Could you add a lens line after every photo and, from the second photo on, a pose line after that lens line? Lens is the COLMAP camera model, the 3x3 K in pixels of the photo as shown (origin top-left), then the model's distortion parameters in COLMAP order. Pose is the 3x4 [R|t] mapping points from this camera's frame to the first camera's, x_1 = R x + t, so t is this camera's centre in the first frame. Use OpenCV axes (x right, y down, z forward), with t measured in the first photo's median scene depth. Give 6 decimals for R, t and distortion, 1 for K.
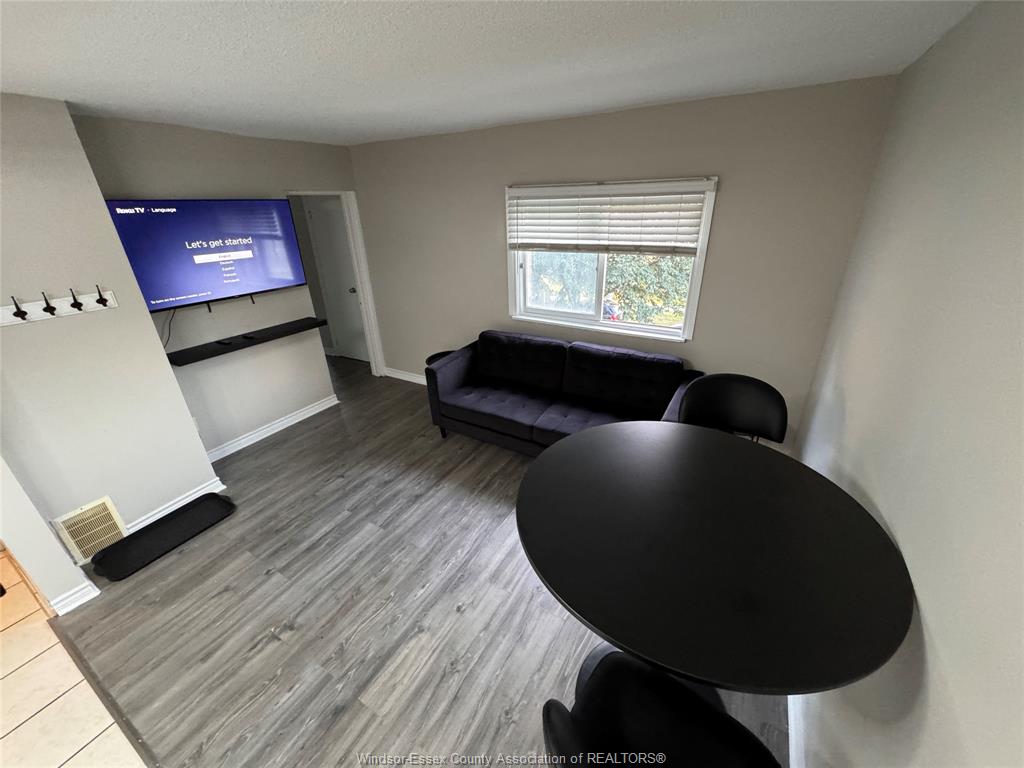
lens RADIAL K [[407.8, 0, 513.3], [0, 407.8, 382.3], [0, 0, 1]] dist [-0.005356, 0.000886]
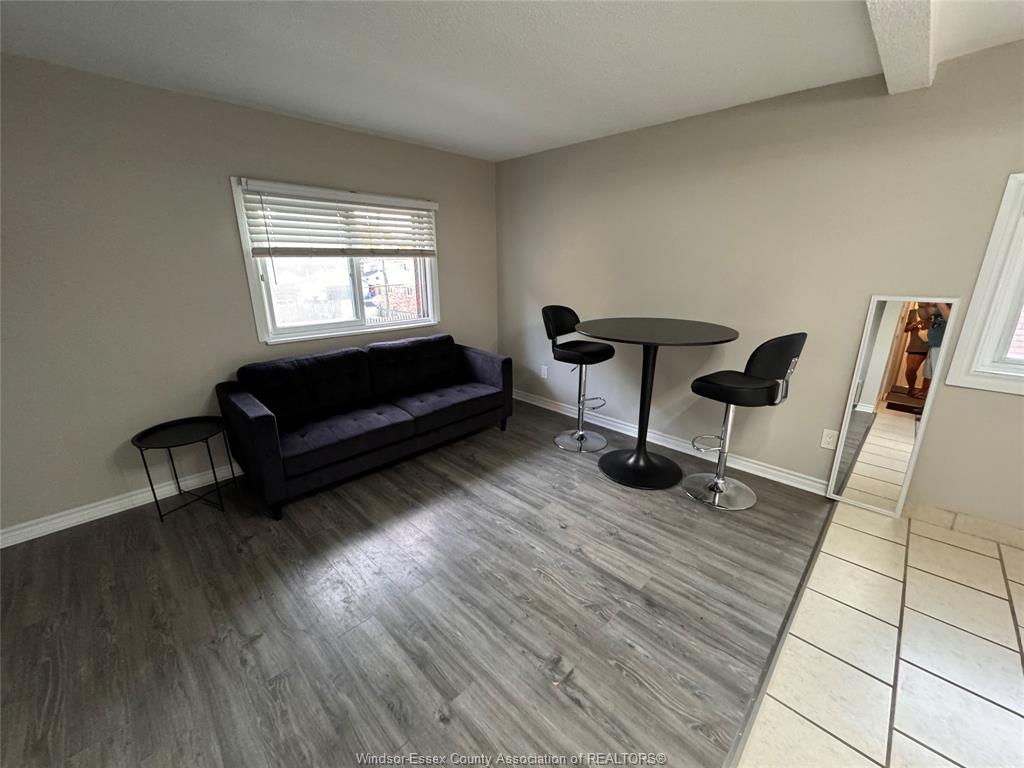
lens RADIAL K [[407.8, 0, 512.1], [0, 407.8, 382.6], [0, 0, 1]] dist [-0.005356, 0.000886]
pose [[0.247110, -0.248190, 0.936663, -0.903197], [0.394287, 0.908752, 0.136774, -0.015412], [-0.885141, 0.335516, 0.322420, 0.502147]]
